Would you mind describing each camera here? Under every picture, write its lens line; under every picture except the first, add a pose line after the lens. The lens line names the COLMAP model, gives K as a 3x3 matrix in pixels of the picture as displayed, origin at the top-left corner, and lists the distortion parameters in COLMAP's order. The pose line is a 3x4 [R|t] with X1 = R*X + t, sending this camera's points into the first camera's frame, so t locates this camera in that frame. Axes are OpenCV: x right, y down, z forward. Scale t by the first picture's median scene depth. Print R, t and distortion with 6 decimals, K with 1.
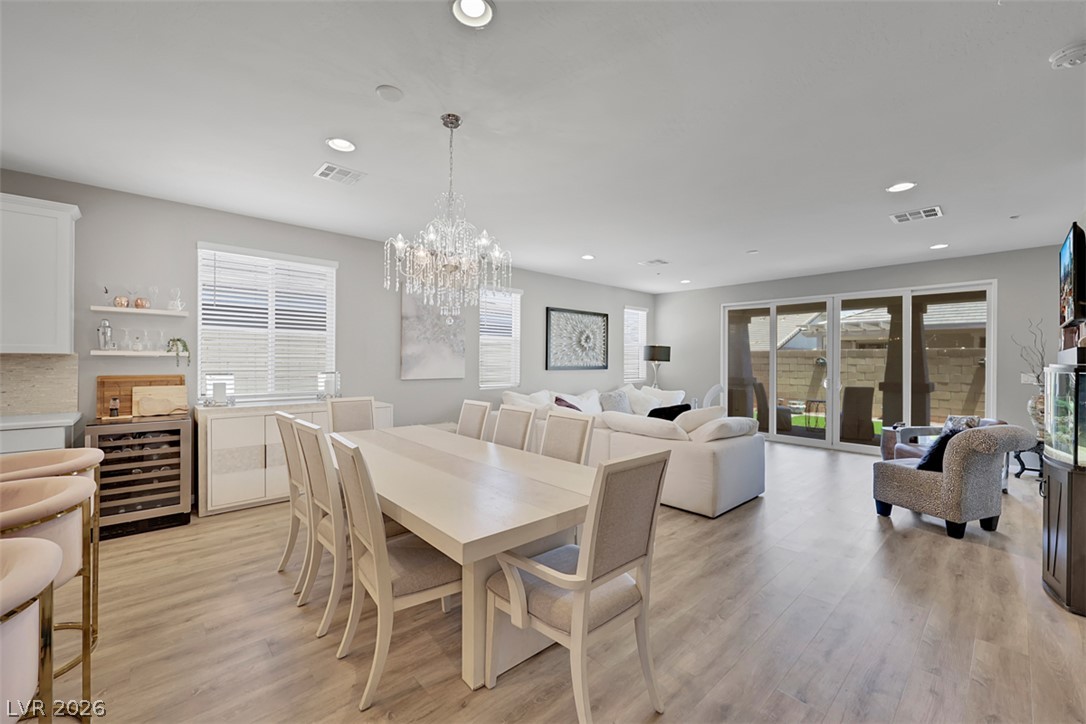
lens RADIAL K [[440.3, 0, 540.4], [0, 440.3, 362.3], [0, 0, 1]] dist [-0.001031, -0.000203]
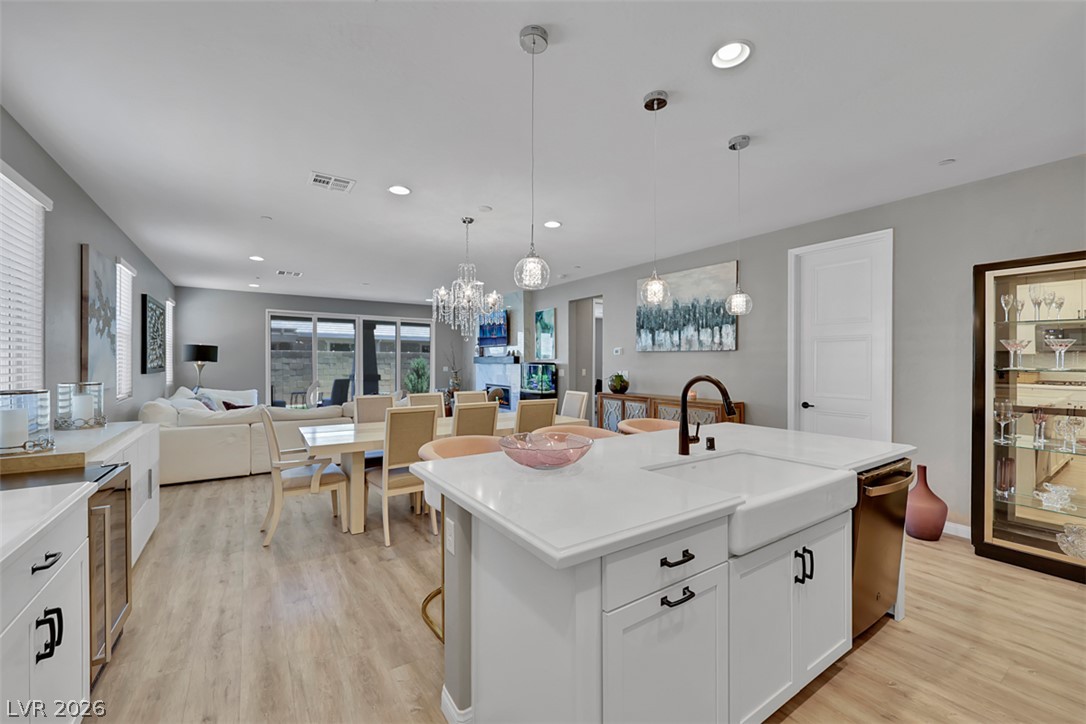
lens RADIAL K [[440.3, 0, 547.6], [0, 440.3, 362.6], [0, 0, 1]] dist [-0.001031, -0.000203]
pose [[0.147360, -0.008909, 0.989043, -0.664151], [0.004207, 0.999956, 0.008381, -0.005785], [-0.989074, 0.002926, 0.147391, 0.166366]]
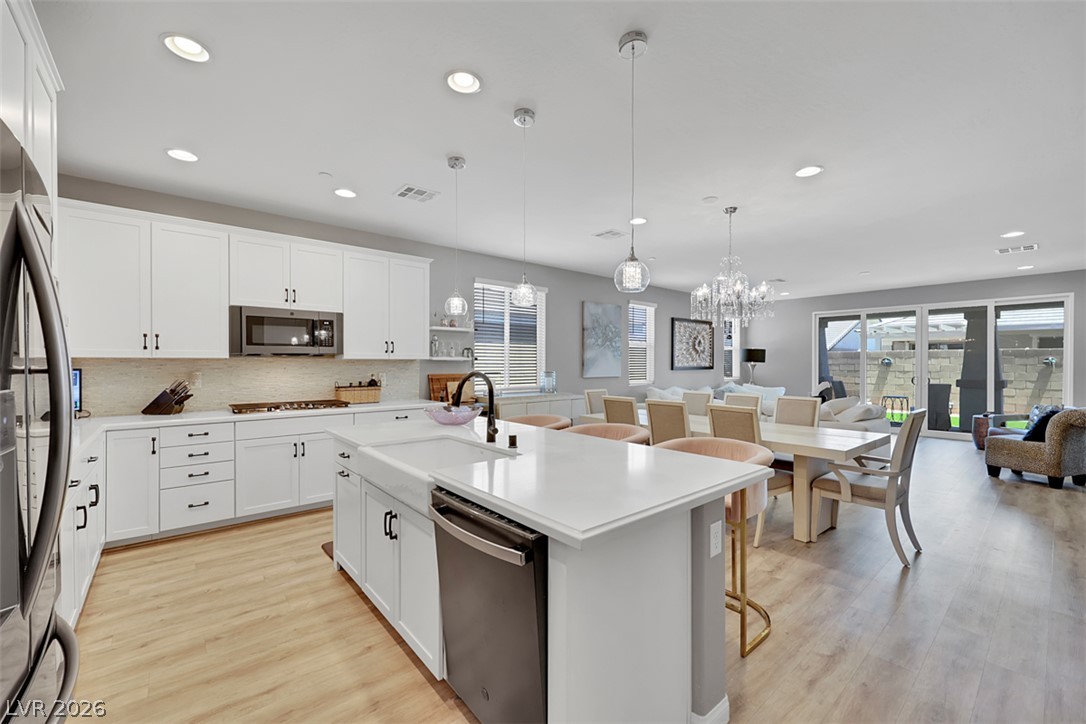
lens RADIAL K [[440.3, 0, 535.7], [0, 440.3, 366.5], [0, 0, 1]] dist [-0.001031, -0.000203]
pose [[0.998745, -0.005786, -0.049740, -0.298907], [0.006021, 0.999971, 0.004572, 0.000235], [0.049713, -0.004865, 0.998752, -0.221519]]
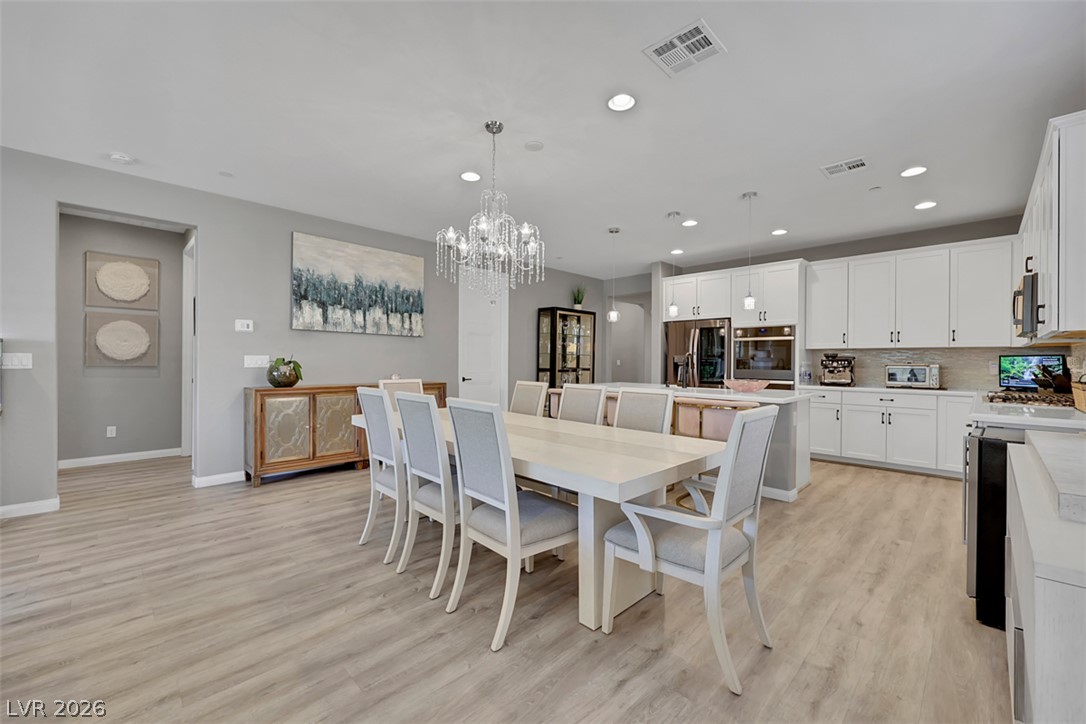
lens RADIAL K [[440.3, 0, 541.4], [0, 440.3, 359.1], [0, 0, 1]] dist [-0.001031, -0.000203]
pose [[-0.999235, -0.015544, -0.035886, -0.105730], [-0.015619, 0.999876, 0.001804, 0.017858], [0.035854, 0.002363, -0.999354, 0.785950]]
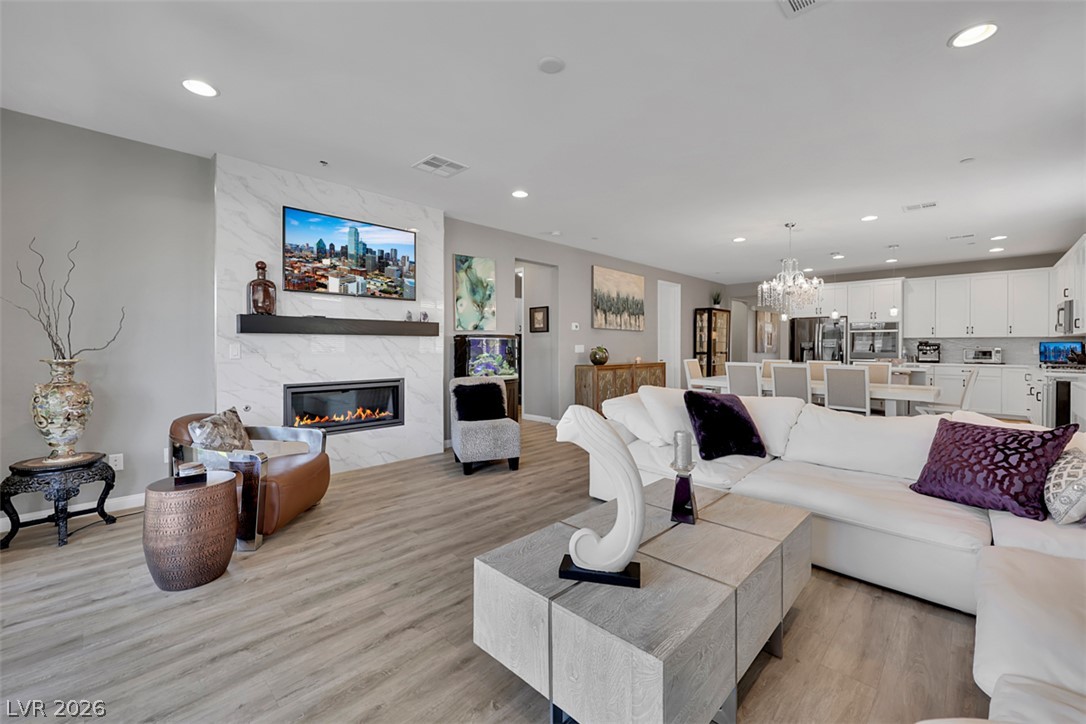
lens RADIAL K [[440.3, 0, 546.8], [0, 440.3, 346.4], [0, 0, 1]] dist [-0.001031, -0.000203]
pose [[-0.998798, -0.009282, -0.048120, 0.398235], [-0.009657, 0.999925, 0.007558, 0.016140], [0.048047, 0.008013, -0.998813, 1.134012]]
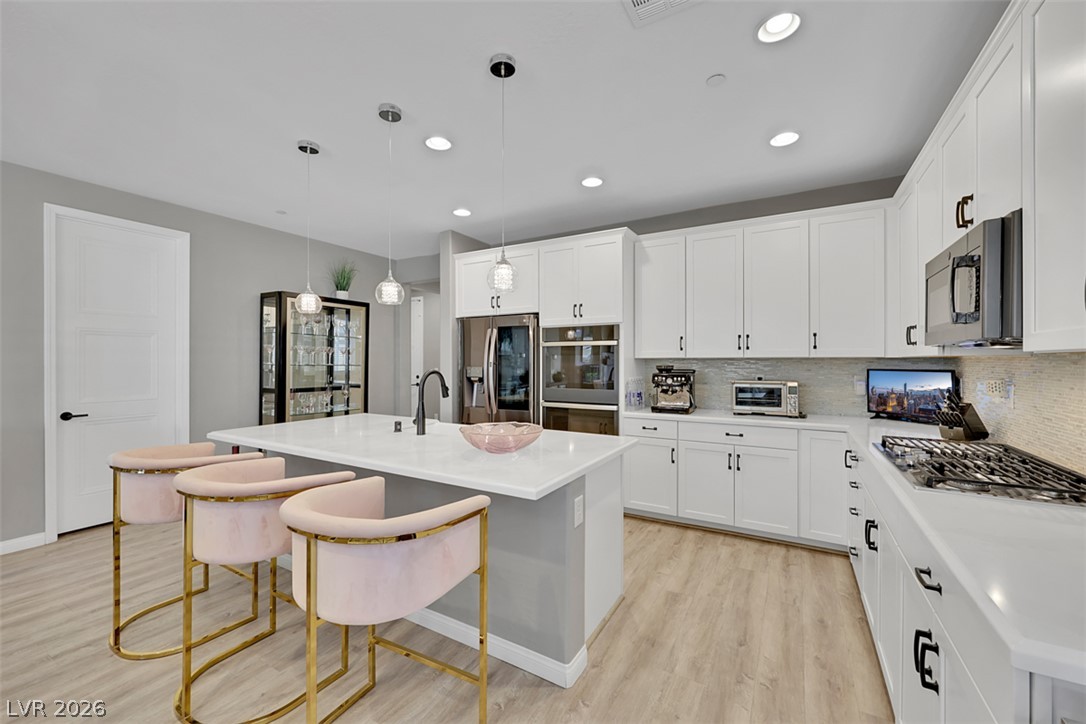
lens RADIAL K [[440.3, 0, 542.0], [0, 440.3, 356.1], [0, 0, 1]] dist [-0.001031, -0.000203]
pose [[-0.956026, -0.010326, -0.293101, -0.337971], [-0.008274, 0.999932, -0.008241, -0.003975], [0.293166, -0.005454, -0.956046, 0.504982]]
